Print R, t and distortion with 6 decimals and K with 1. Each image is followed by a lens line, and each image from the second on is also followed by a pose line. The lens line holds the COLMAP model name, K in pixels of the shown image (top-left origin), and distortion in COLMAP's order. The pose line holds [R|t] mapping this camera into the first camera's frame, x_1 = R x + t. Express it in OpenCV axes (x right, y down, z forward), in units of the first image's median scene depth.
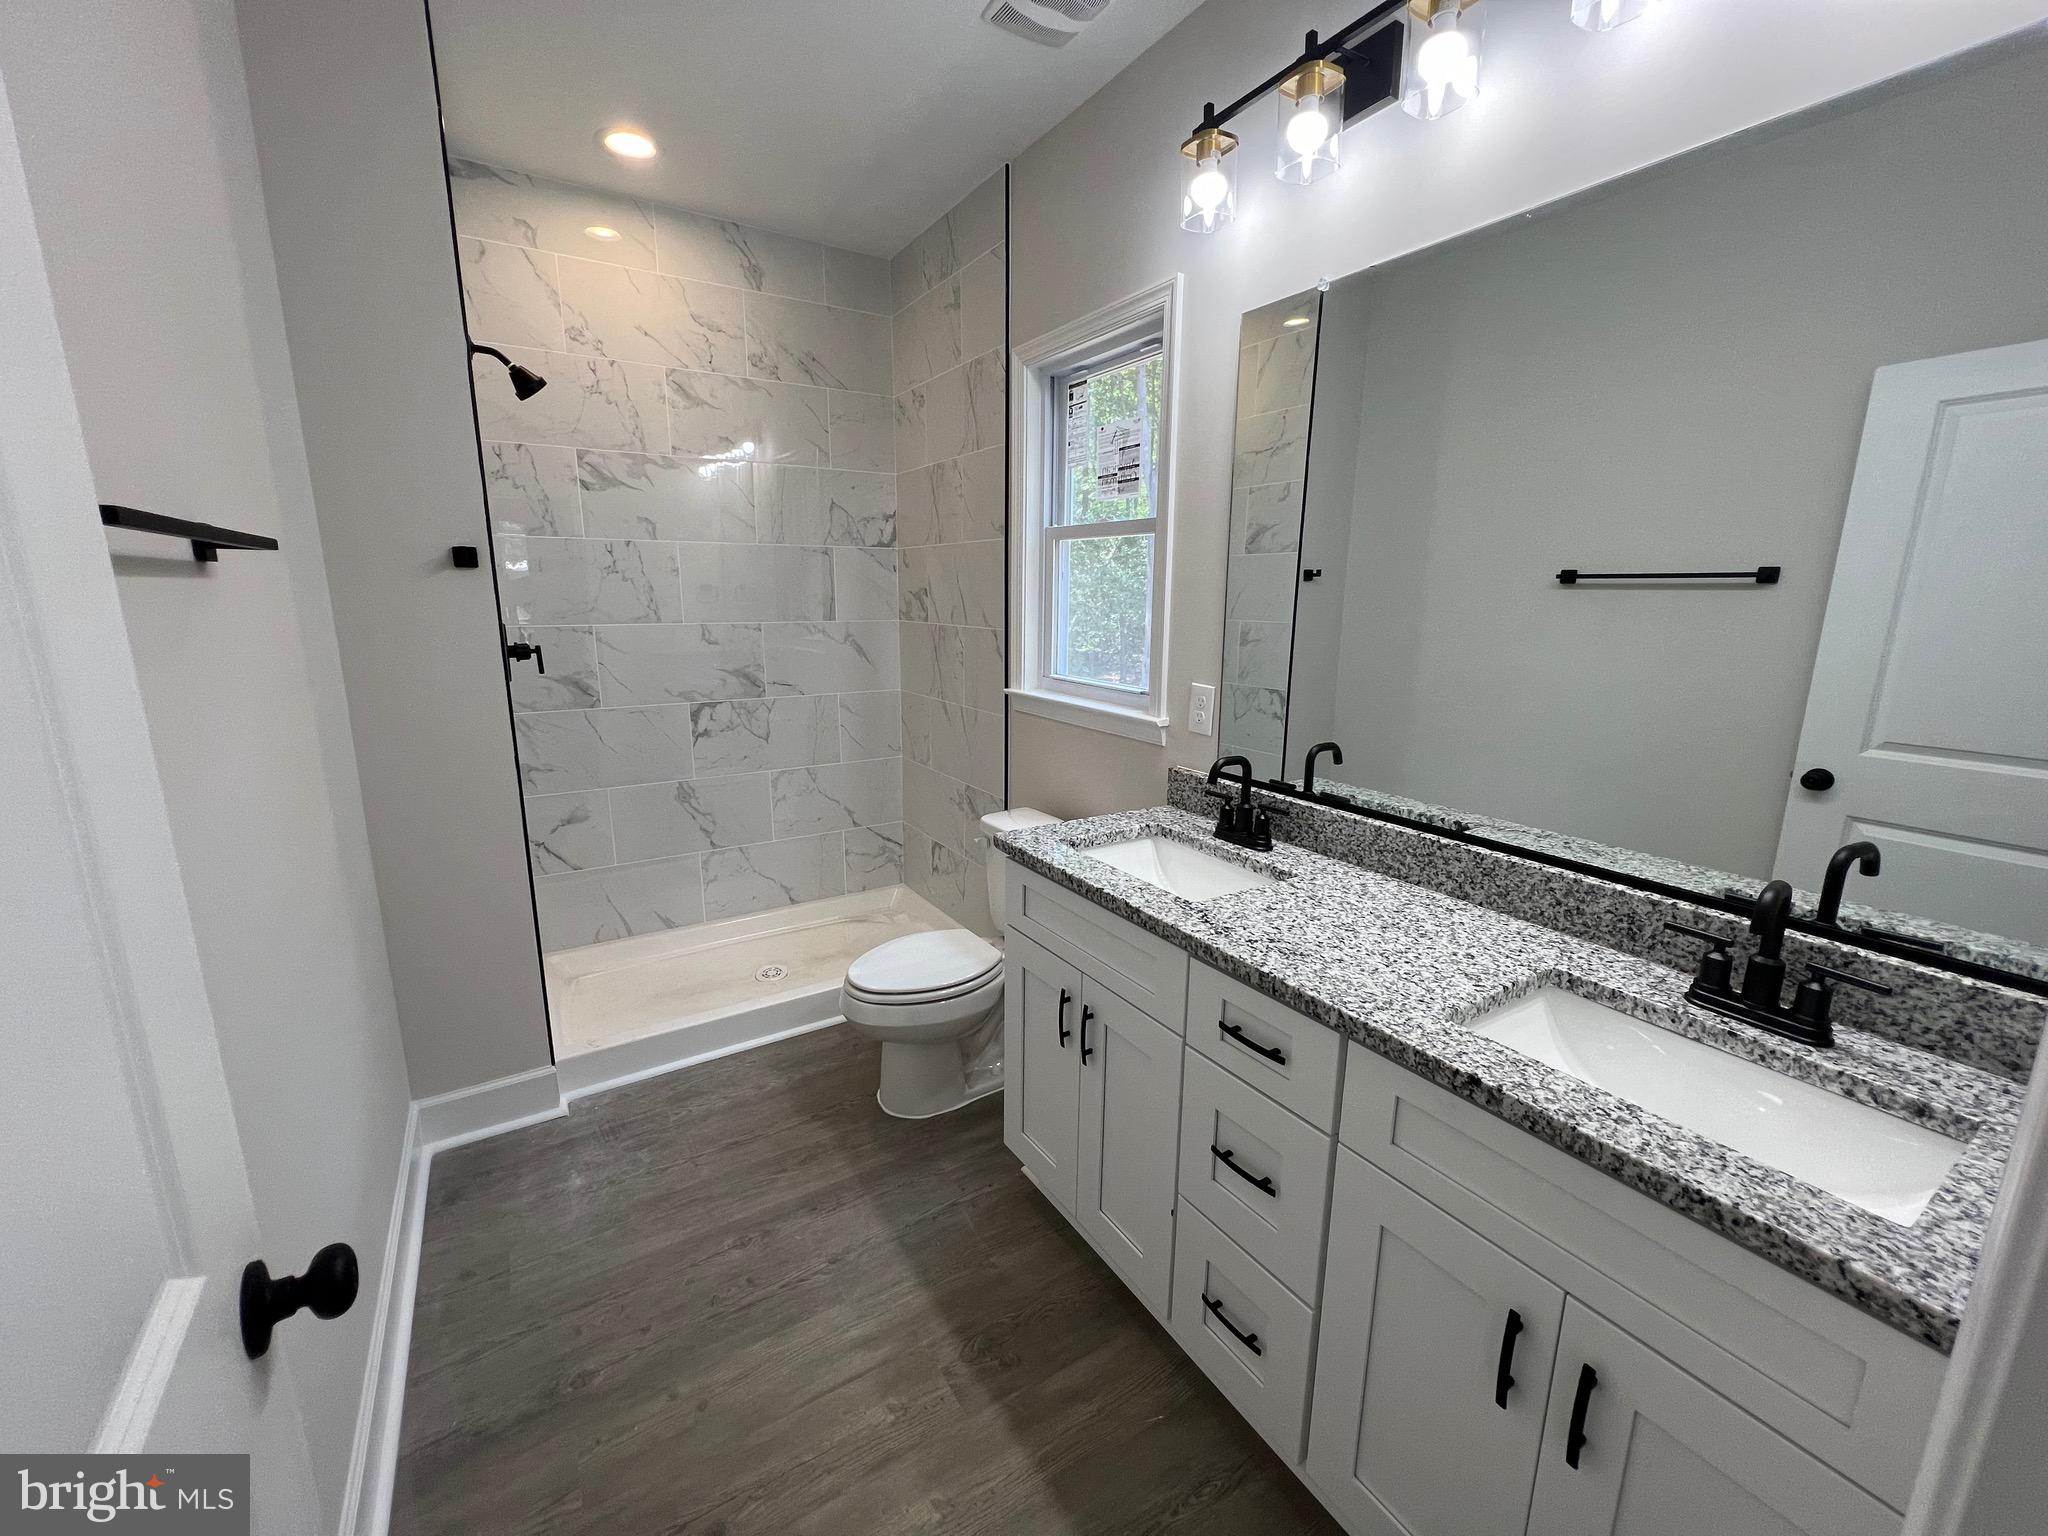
lens RADIAL K [[822.6, 0, 1024.0], [0, 822.6, 768.0], [0, 0, 1]] dist [0.000516, 0.000547]
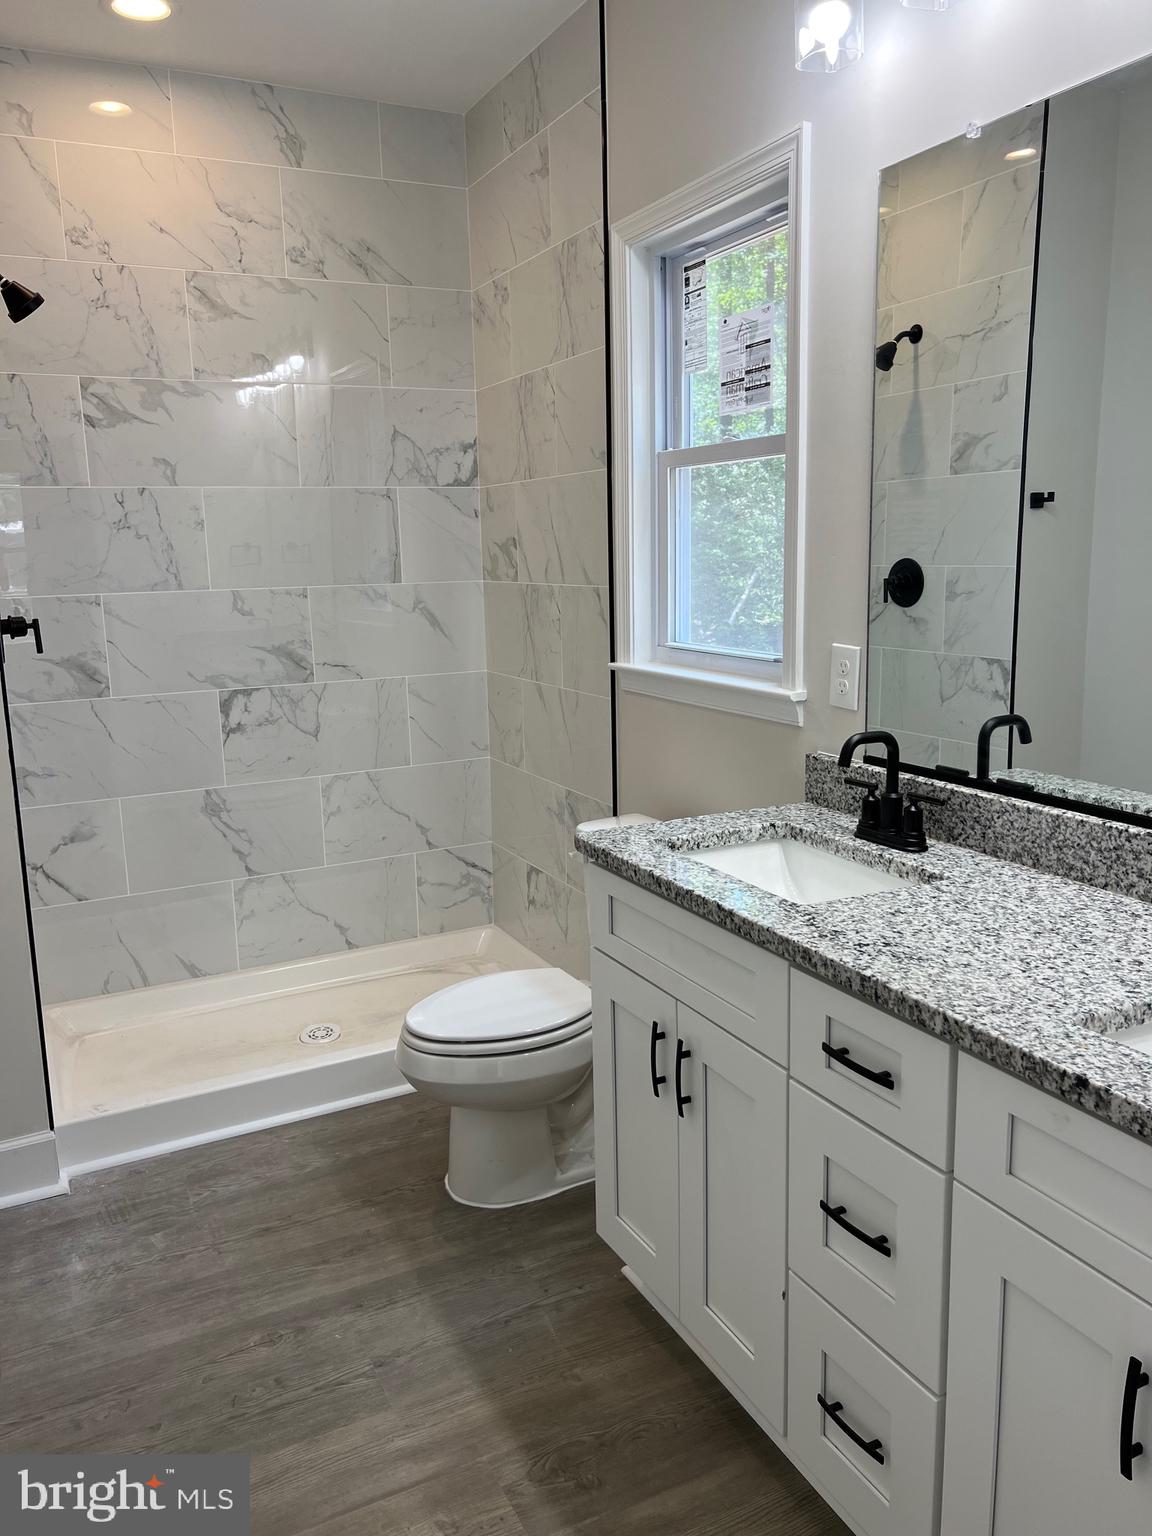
lens RADIAL K [[1158.9, 0, 567.8], [0, 1158.9, 767.2], [0, 0, 1]] dist [0.059277, -0.063341]
pose [[0.994196, -0.012000, -0.106909, 0.079038], [0.009618, 0.999694, -0.022768, 0.040430], [0.107149, 0.021608, 0.994008, -0.131534]]
